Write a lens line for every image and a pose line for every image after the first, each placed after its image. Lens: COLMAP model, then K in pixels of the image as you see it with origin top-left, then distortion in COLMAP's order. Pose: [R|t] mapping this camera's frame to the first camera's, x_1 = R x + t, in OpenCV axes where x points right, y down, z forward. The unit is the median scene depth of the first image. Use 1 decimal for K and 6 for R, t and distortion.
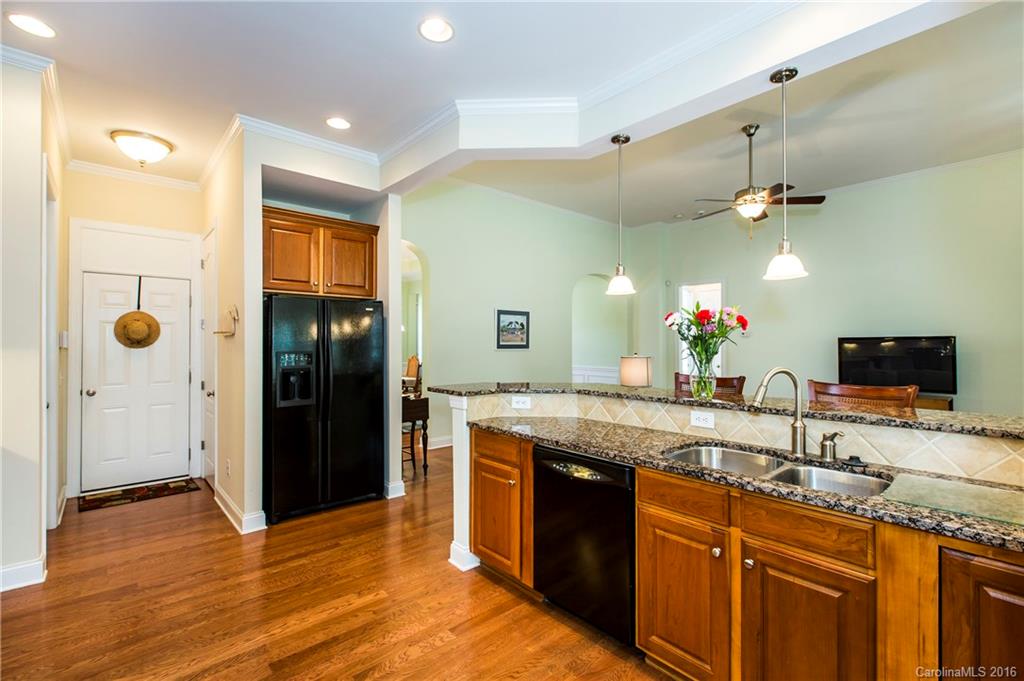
lens RADIAL K [[459.0, 0, 504.0], [0, 459.0, 337.1], [0, 0, 1]] dist [0.001397, -0.000731]
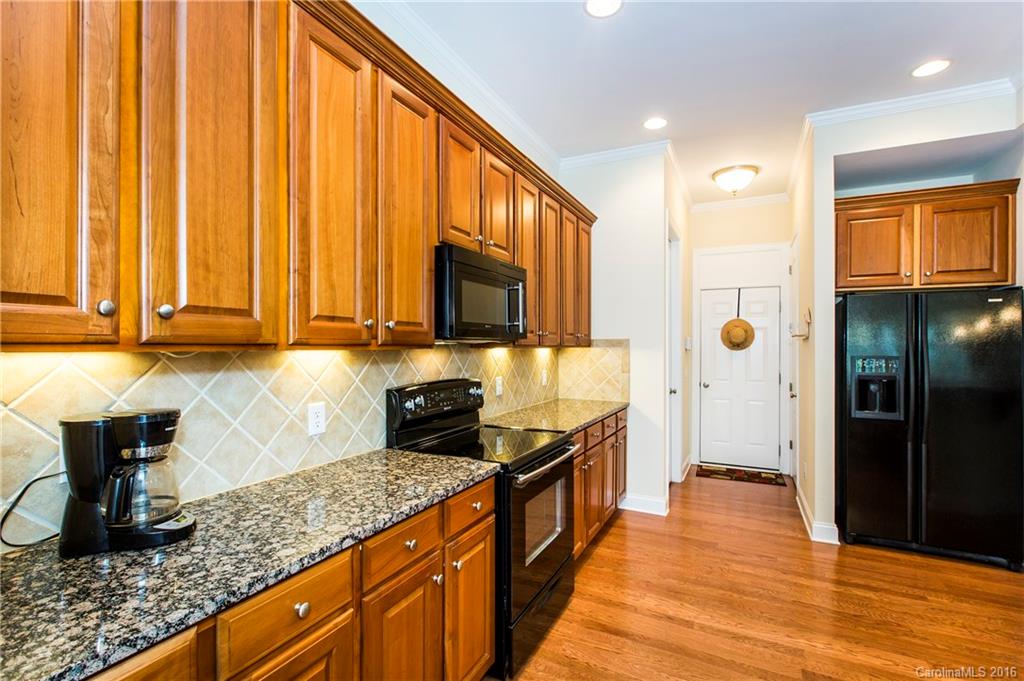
lens RADIAL K [[459.0, 0, 506.9], [0, 459.0, 346.3], [0, 0, 1]] dist [0.001397, -0.000731]
pose [[0.377043, 0.005081, -0.926182, 0.080612], [0.006223, 0.999948, 0.008019, 0.001078], [0.926175, -0.008787, 0.376992, 0.020968]]
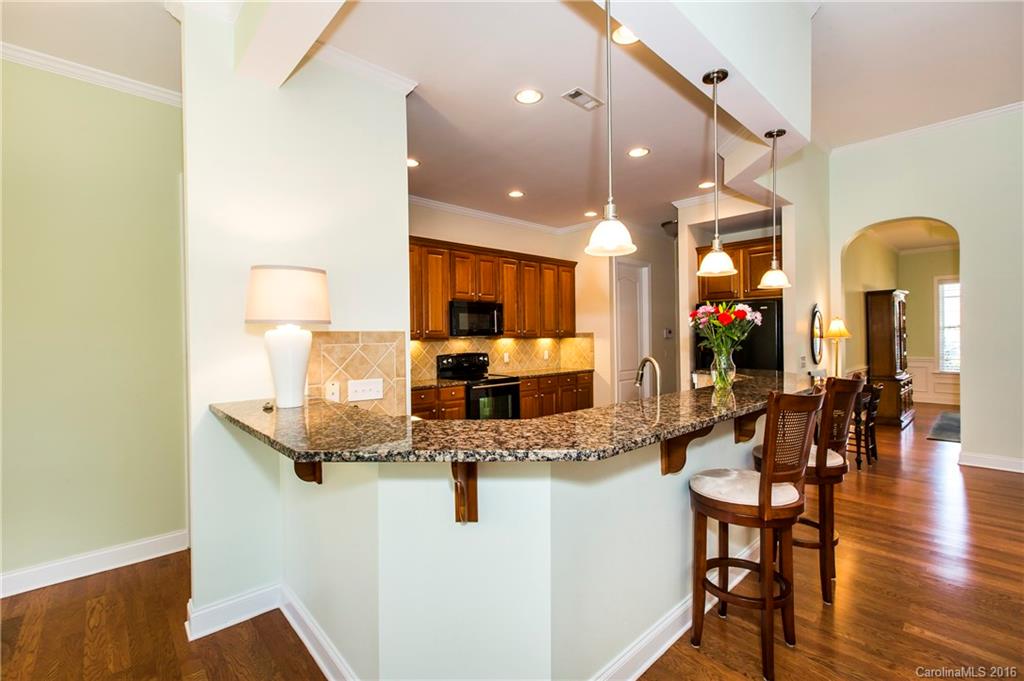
lens RADIAL K [[459.0, 0, 517.2], [0, 459.0, 340.3], [0, 0, 1]] dist [0.001397, -0.000731]
pose [[0.048938, 0.009283, -0.998759, 1.738229], [0.023536, 0.999668, 0.010445, -0.001427], [0.998524, -0.024018, 0.048704, 0.508150]]
